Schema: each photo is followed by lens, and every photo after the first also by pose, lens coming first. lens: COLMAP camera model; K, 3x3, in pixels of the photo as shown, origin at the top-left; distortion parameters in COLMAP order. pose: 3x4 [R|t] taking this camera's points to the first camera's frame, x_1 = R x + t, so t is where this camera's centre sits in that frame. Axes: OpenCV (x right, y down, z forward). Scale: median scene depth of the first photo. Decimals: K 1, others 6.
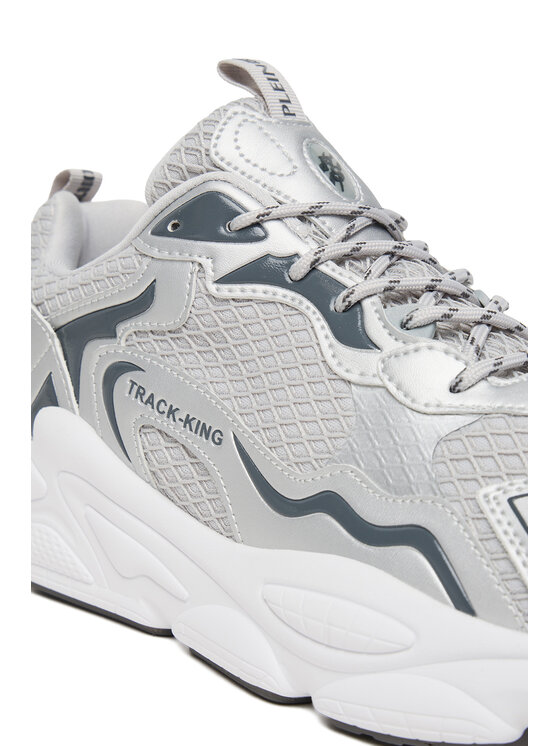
lens RADIAL K [[1580.0, 0, 280.0], [0, 1580.0, 373.0], [0, 0, 1]] dist [-0.390216, 0.019270]
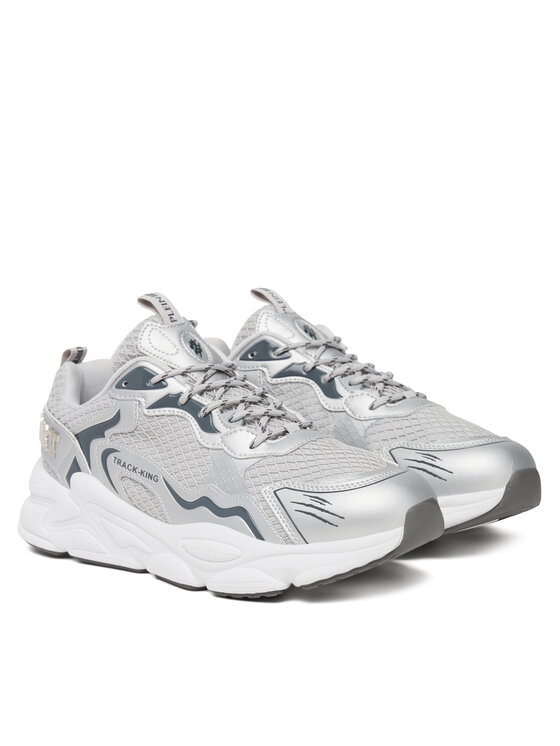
lens RADIAL K [[2176.1, 0, 280.0], [0, 2176.1, 373.0], [0, 0, 1]] dist [-0.588822, -0.143701]
pose [[0.993109, -0.115801, -0.018001, 0.203604], [0.115868, 0.993261, 0.002690, -0.093553], [0.017569, -0.004757, 0.999834, -2.022384]]
